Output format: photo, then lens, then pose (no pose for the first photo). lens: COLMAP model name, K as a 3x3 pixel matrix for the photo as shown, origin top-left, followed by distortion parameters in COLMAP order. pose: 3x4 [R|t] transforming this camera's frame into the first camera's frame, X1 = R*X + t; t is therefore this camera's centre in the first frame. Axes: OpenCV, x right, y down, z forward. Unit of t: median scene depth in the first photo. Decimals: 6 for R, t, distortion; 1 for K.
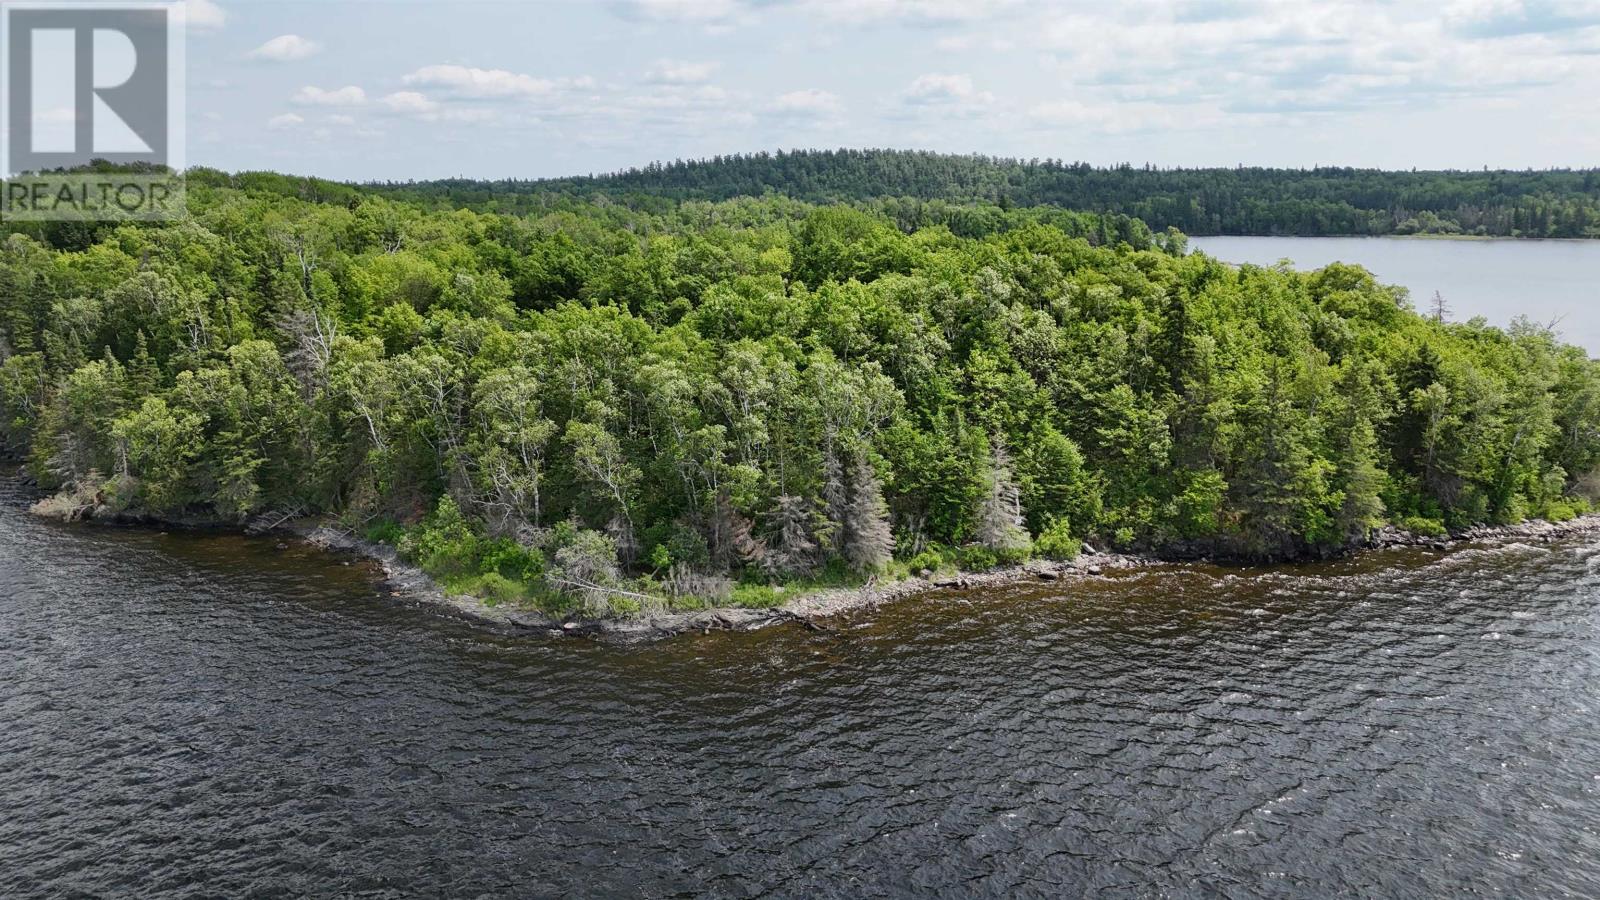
lens RADIAL K [[1167.0, 0, 795.9], [0, 1167.0, 458.1], [0, 0, 1]] dist [0.064084, -0.058525]
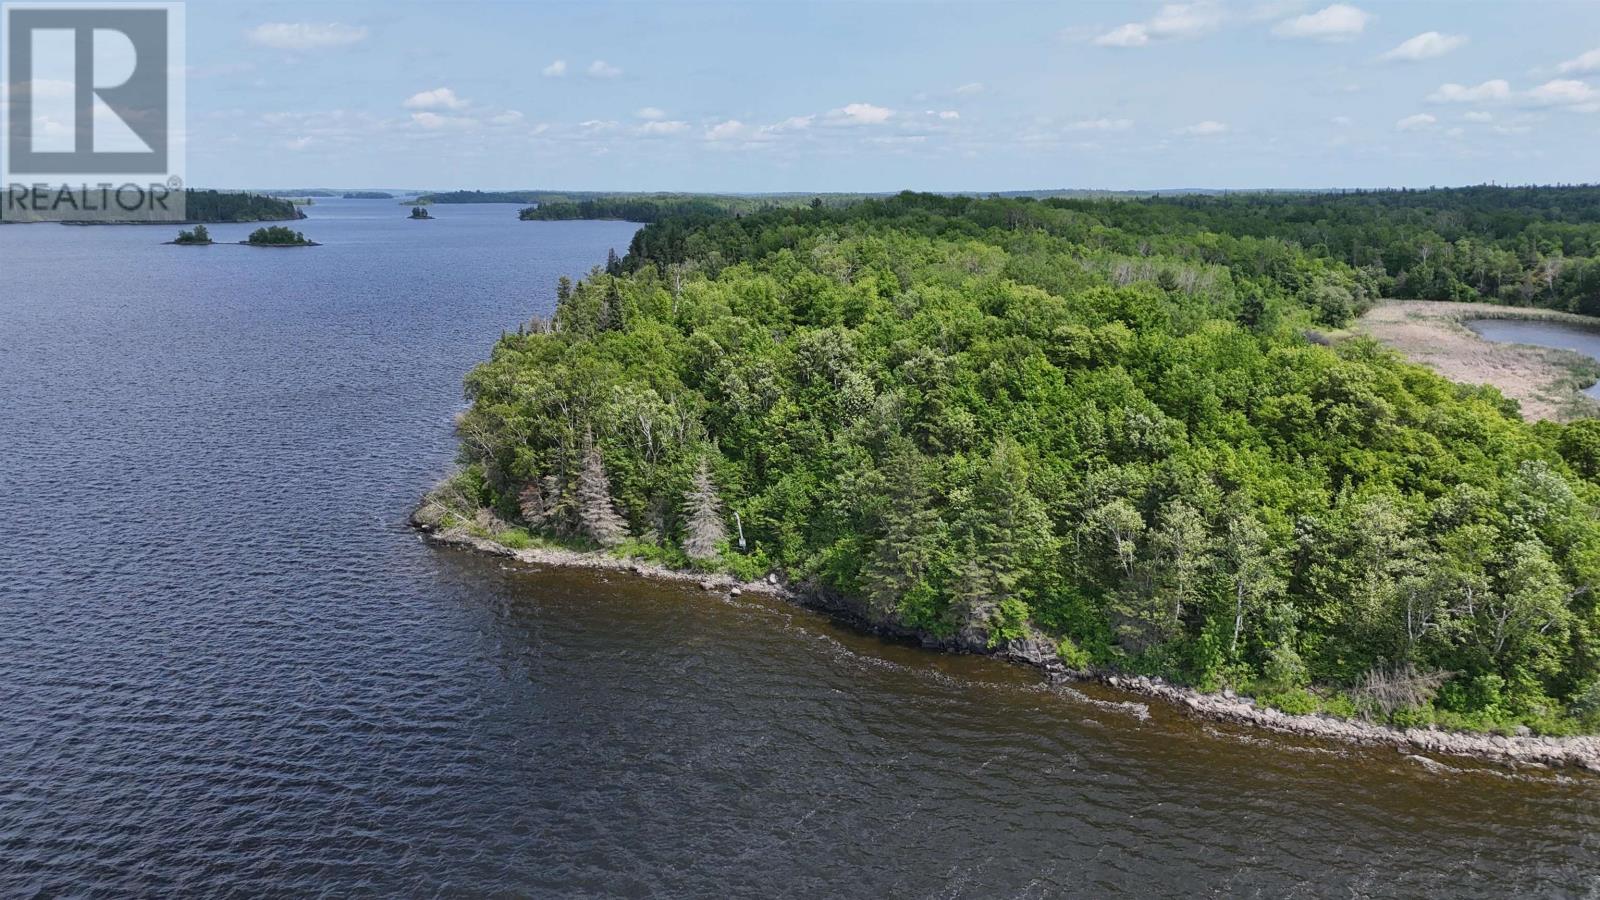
lens RADIAL K [[1167.0, 0, 795.9], [0, 1167.0, 458.1], [0, 0, 1]] dist [0.064084, -0.058525]
pose [[0.652068, 0.168572, -0.739183, 0.994583], [-0.170523, 0.982597, 0.073656, -0.115232], [0.738735, 0.078019, 0.669465, 0.231724]]
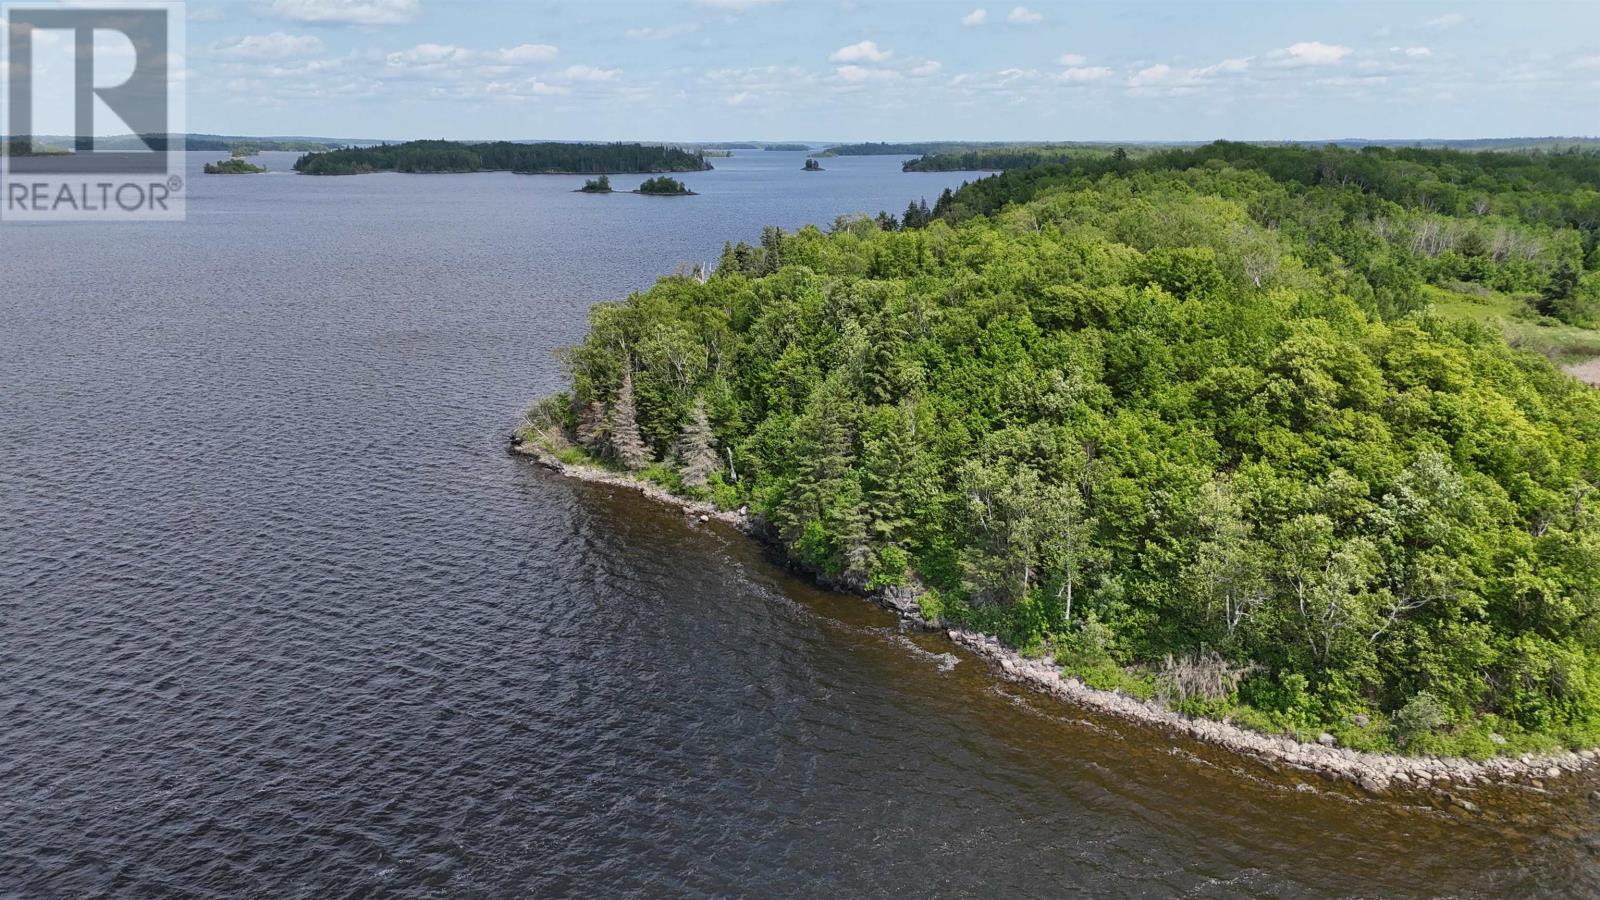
lens RADIAL K [[1167.0, 0, 795.9], [0, 1167.0, 458.1], [0, 0, 1]] dist [0.064084, -0.058525]
pose [[0.364202, 0.242907, -0.899084, 1.239531], [-0.209848, 0.961965, 0.174890, -0.183321], [0.907370, 0.124975, 0.401324, 0.512528]]
